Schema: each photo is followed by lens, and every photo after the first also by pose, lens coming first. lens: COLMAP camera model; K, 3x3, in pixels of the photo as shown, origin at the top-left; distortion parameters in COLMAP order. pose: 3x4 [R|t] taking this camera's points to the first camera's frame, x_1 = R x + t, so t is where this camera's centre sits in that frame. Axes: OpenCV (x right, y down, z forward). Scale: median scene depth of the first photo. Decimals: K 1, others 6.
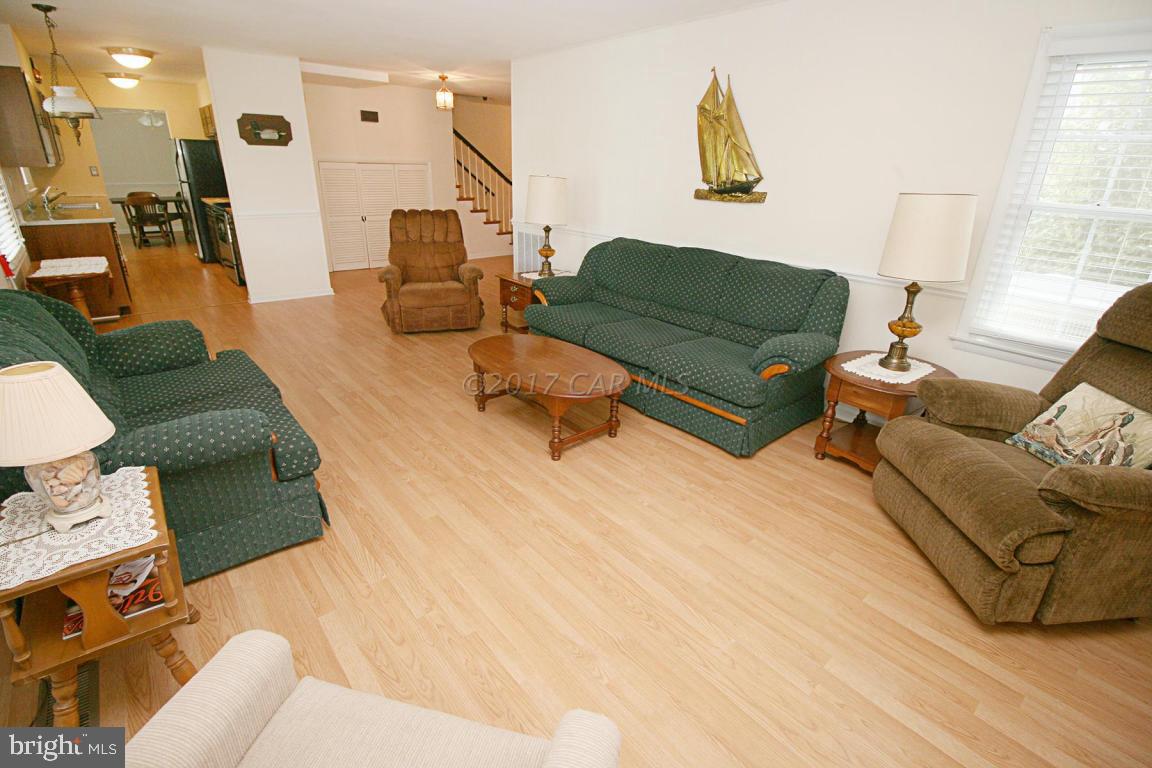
lens RADIAL K [[537.6, 0, 577.7], [0, 537.6, 385.0], [0, 0, 1]] dist [-0.016162, -0.002548]
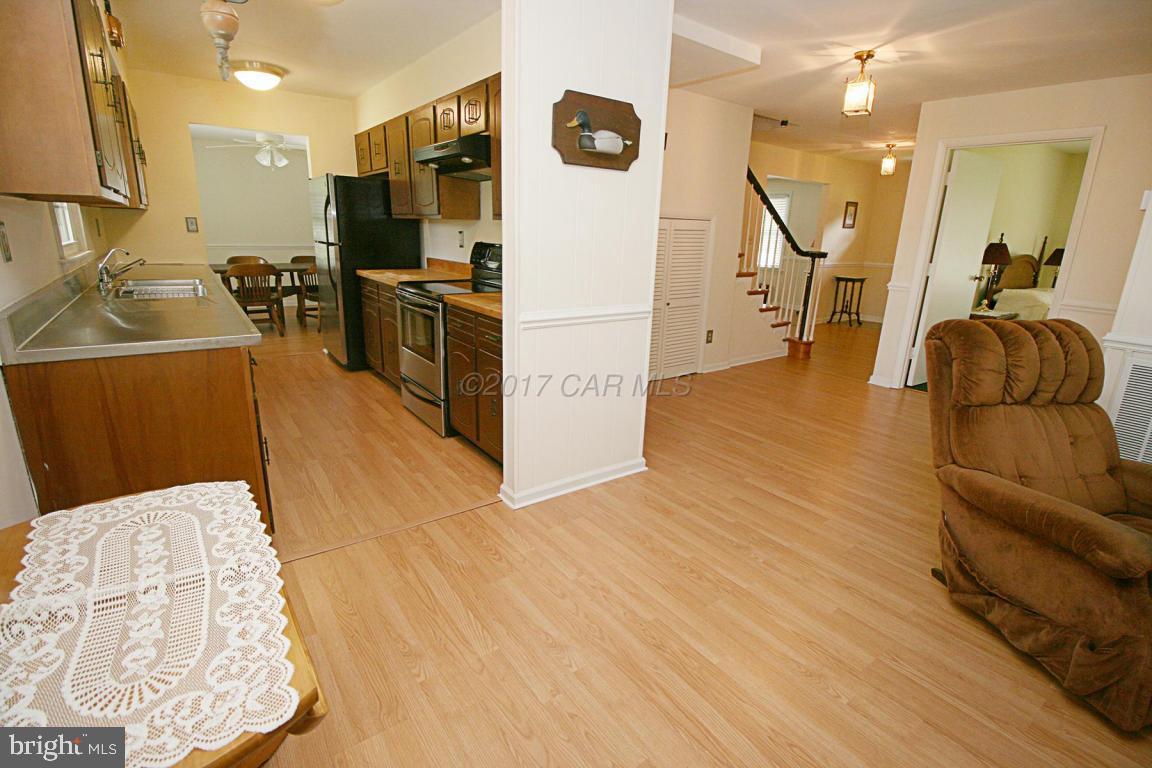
lens RADIAL K [[537.6, 0, 566.7], [0, 537.6, 381.3], [0, 0, 1]] dist [-0.016162, -0.002548]
pose [[0.996337, 0.025902, -0.081498, -0.564547], [-0.035088, 0.992932, -0.113380, -0.222204], [0.077985, 0.115824, 0.990204, 0.578582]]
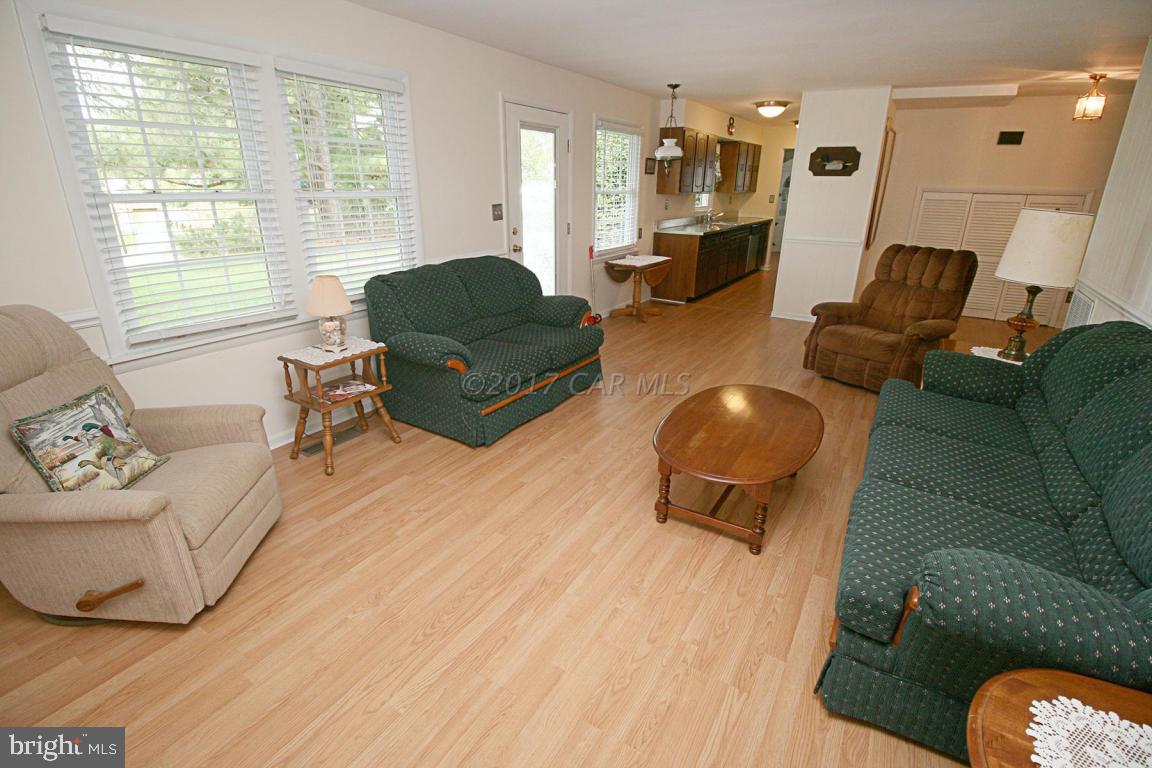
lens RADIAL K [[537.6, 0, 573.0], [0, 537.6, 384.3], [0, 0, 1]] dist [-0.016162, -0.002548]
pose [[0.308001, 0.311189, -0.899053, 0.330263], [-0.361251, 0.912472, 0.192075, -0.094408], [0.880132, 0.265625, 0.393460, 0.249756]]
